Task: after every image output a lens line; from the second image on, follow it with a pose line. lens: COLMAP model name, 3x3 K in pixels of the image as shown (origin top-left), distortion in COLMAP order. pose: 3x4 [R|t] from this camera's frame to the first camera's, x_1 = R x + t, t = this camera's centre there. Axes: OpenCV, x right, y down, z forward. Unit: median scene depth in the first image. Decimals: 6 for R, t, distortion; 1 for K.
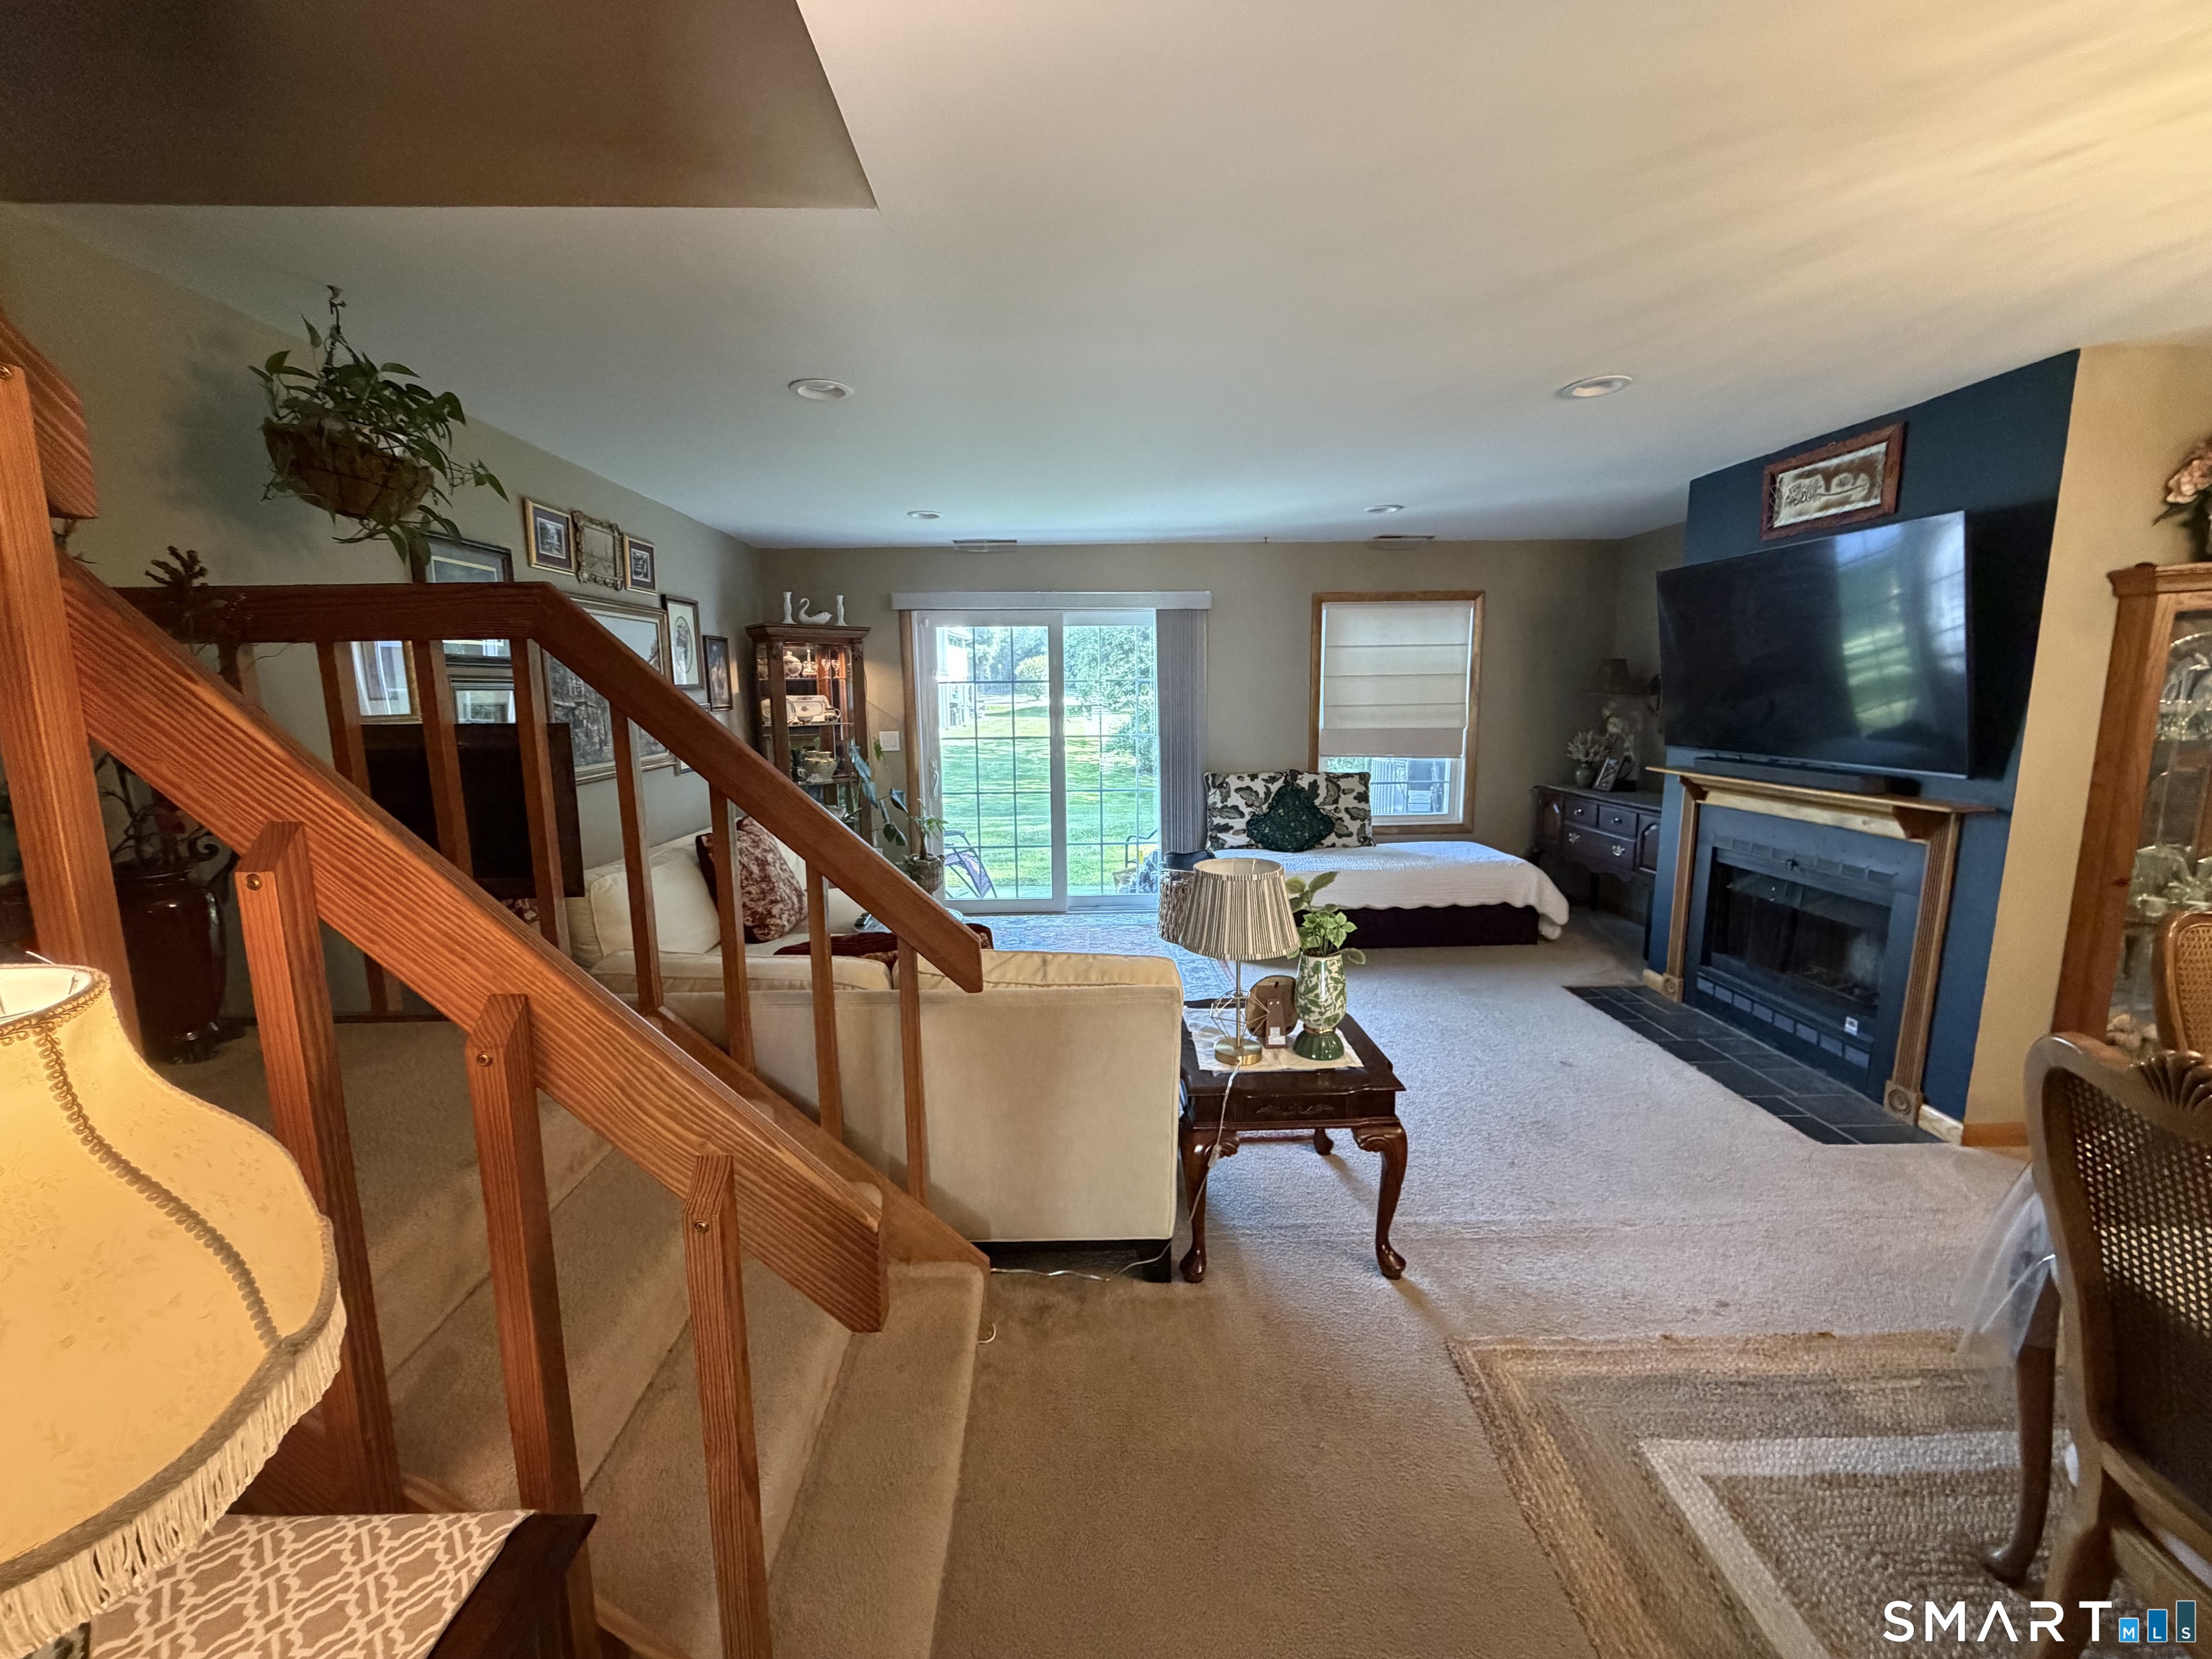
lens RADIAL K [[894.6, 0, 1103.0], [0, 894.6, 829.9], [0, 0, 1]] dist [0.000728, 0.000153]
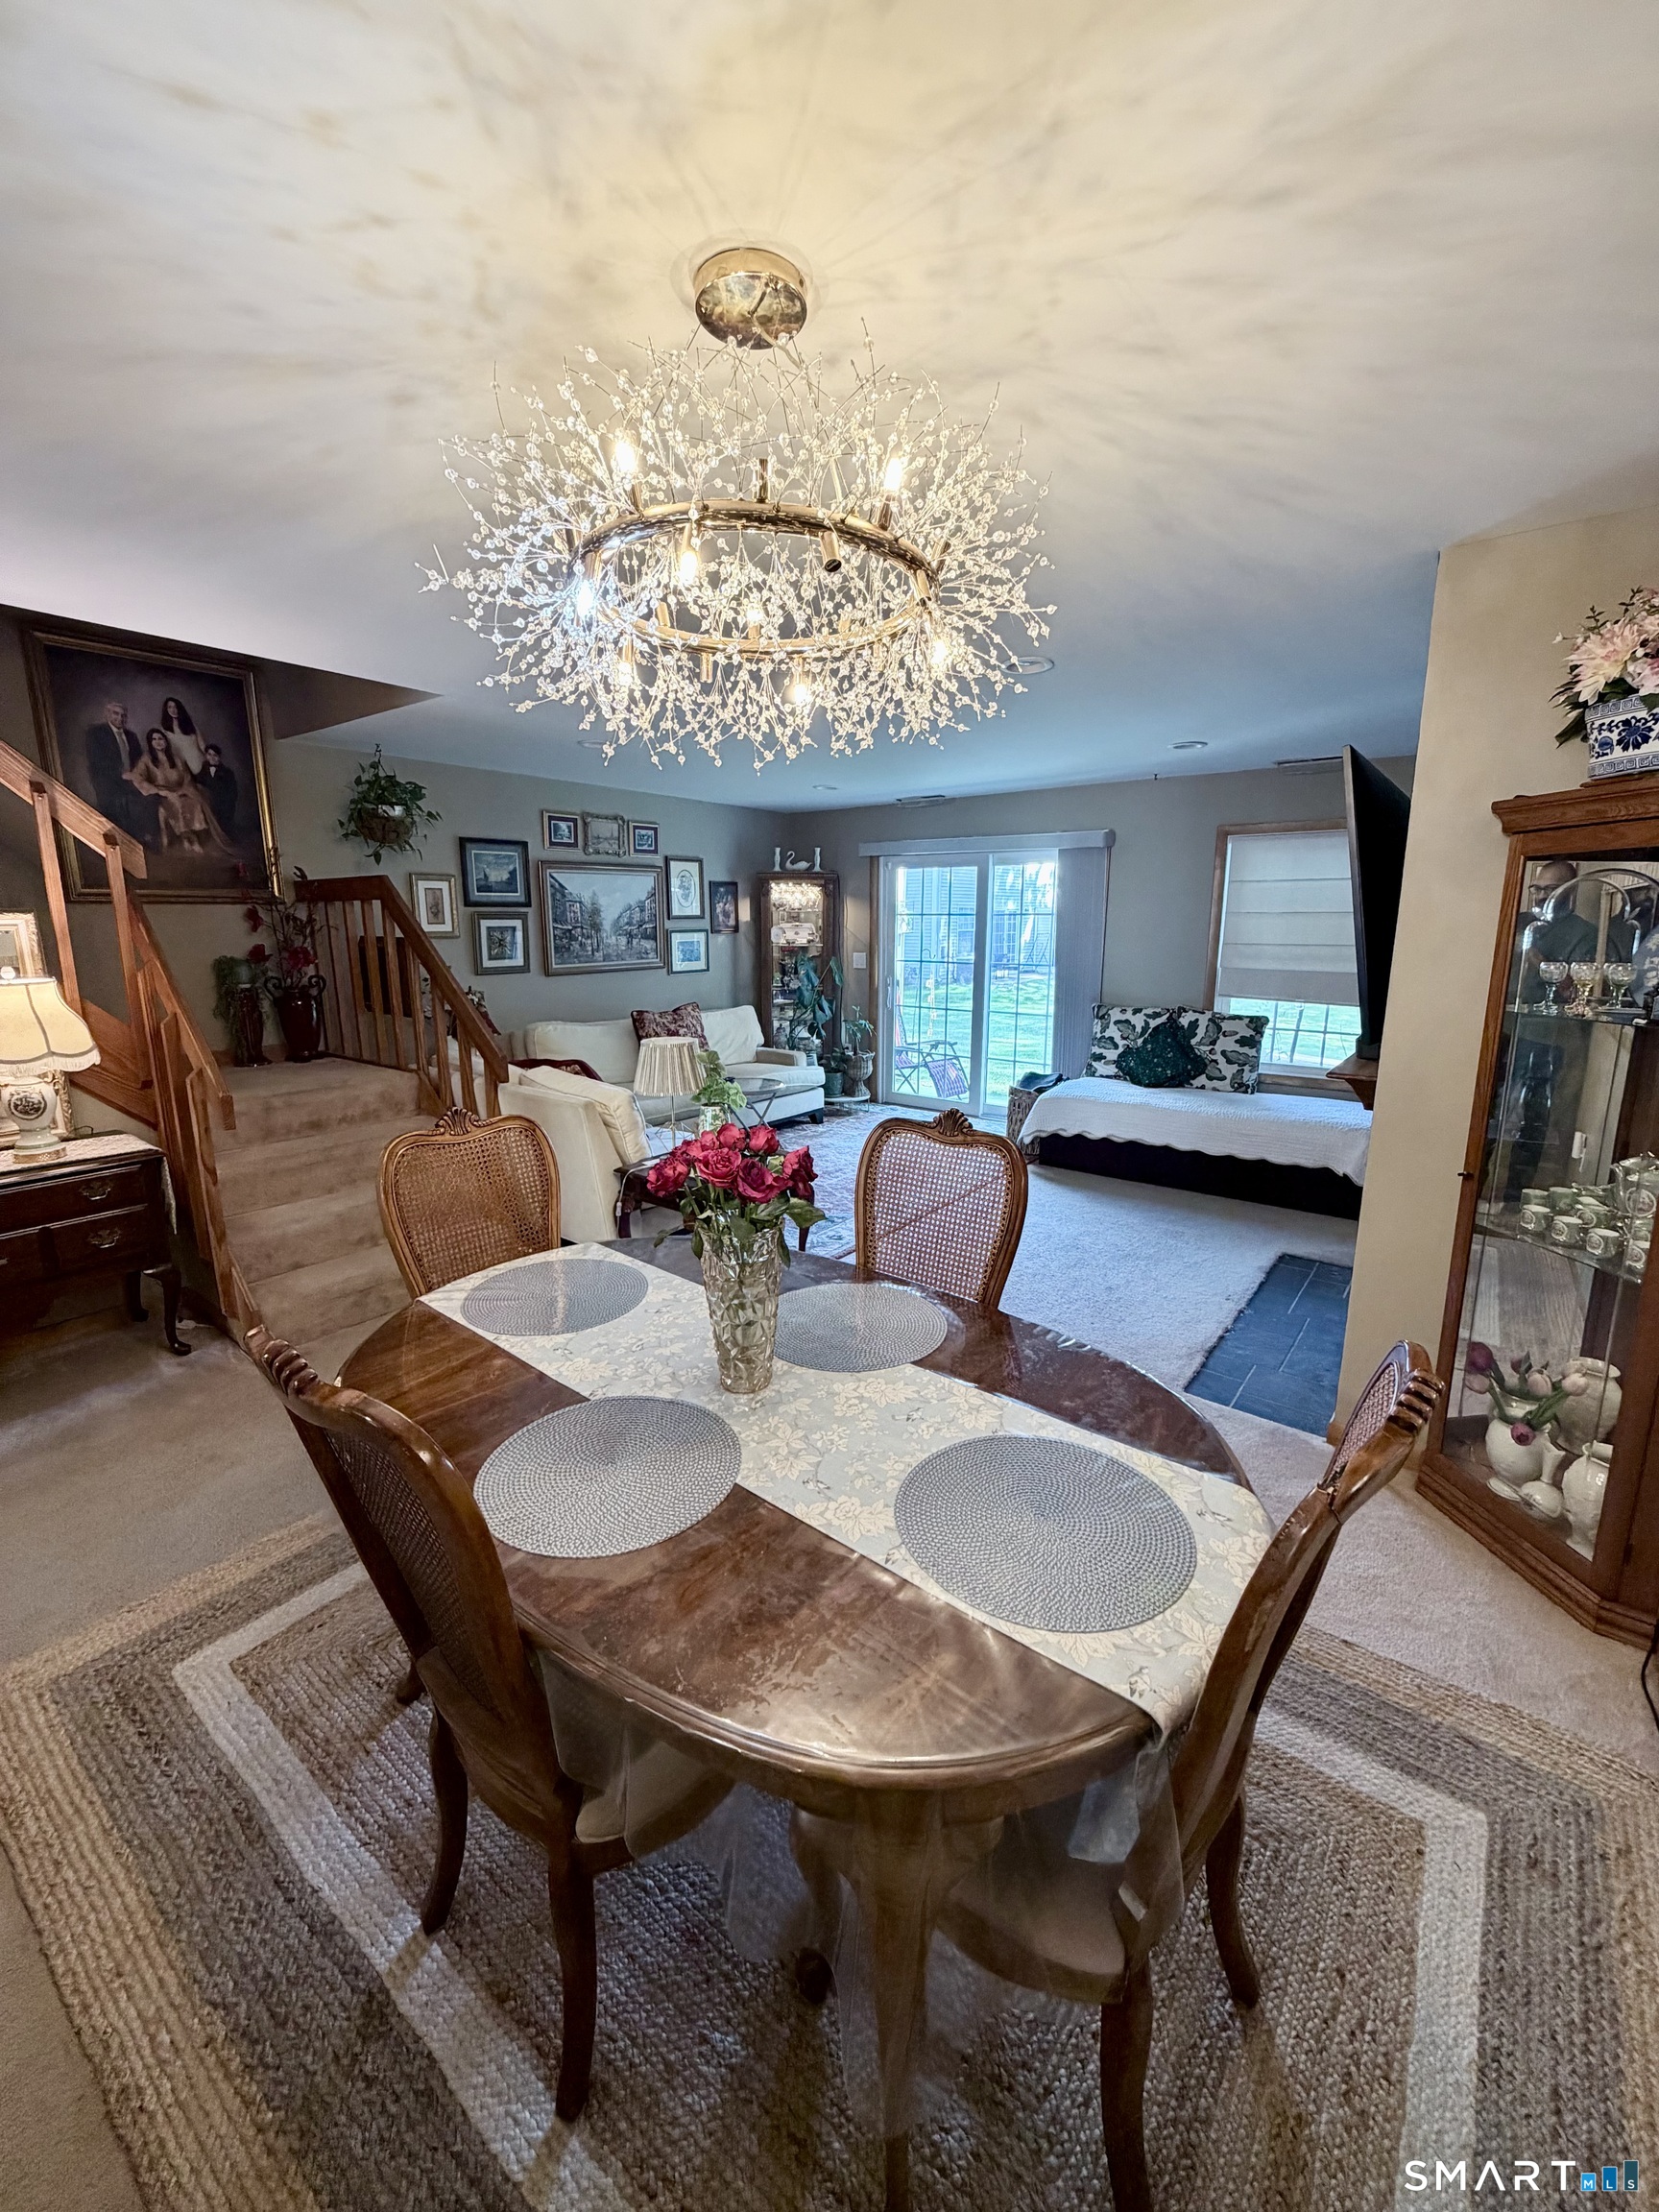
lens RADIAL K [[894.6, 0, 829.3], [0, 894.6, 1098.2], [0, 0, 1]] dist [0.000728, 0.000153]
pose [[0.765234, 0.140378, -0.628260, 0.562026], [-0.111334, 0.990088, 0.085617, -0.009225], [0.634051, 0.004430, 0.773278, -0.015056]]
